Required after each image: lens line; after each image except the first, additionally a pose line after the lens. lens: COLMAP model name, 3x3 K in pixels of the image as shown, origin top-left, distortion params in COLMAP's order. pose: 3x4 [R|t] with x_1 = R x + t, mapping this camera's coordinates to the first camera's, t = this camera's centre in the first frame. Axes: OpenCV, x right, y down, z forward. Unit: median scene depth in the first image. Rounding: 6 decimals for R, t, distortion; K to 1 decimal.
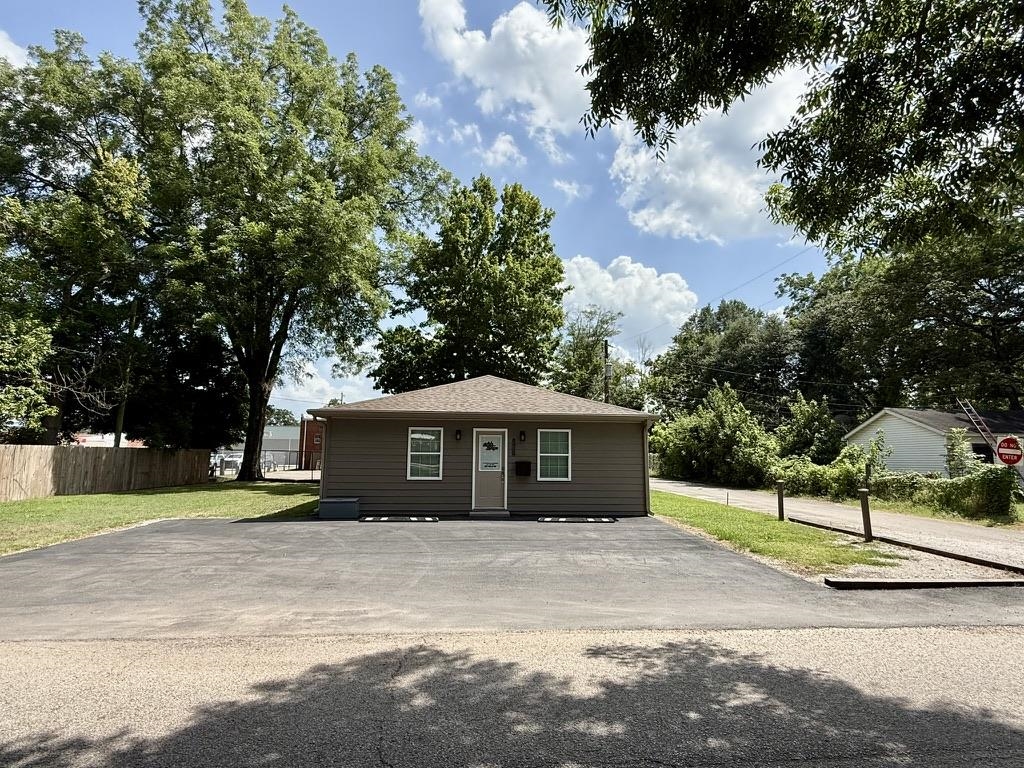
lens RADIAL K [[497.5, 0, 512.0], [0, 497.5, 384.0], [0, 0, 1]] dist [-0.026642, -0.000200]
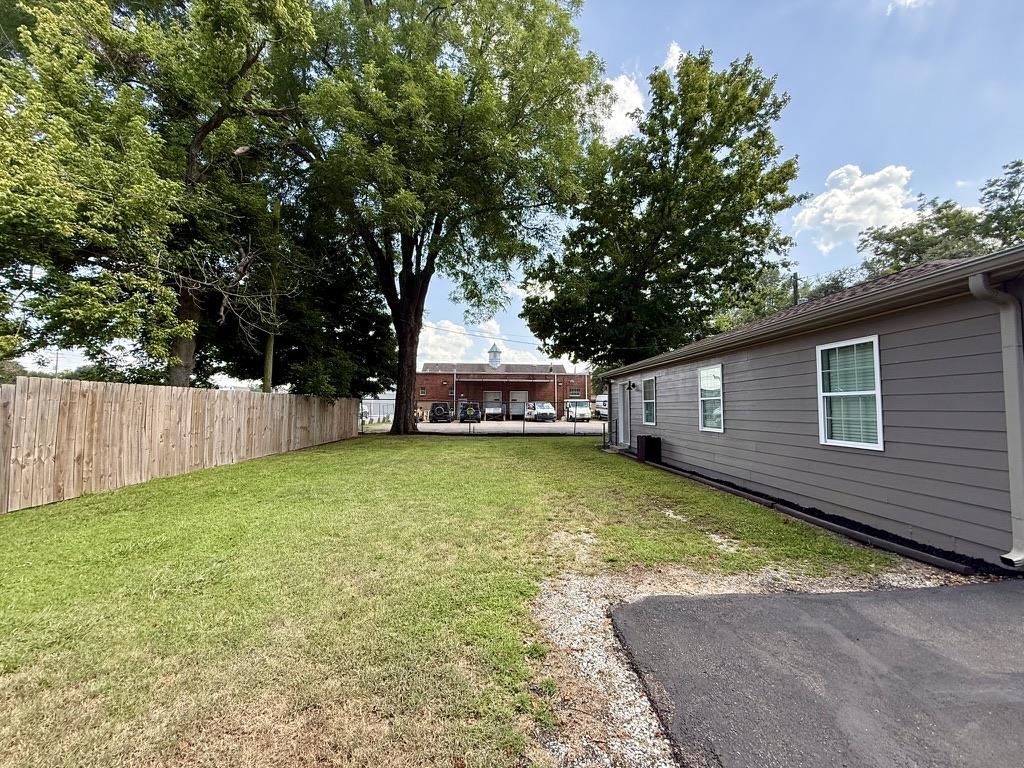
lens RADIAL K [[405.3, 0, 512.0], [0, 405.3, 384.0], [0, 0, 1]] dist [-0.003254, 0.000025]
pose [[0.998067, 0.002486, -0.062099, -0.384857], [0.002927, 0.996210, 0.086926, 0.058888], [0.062080, -0.086940, 0.994277, 0.392287]]
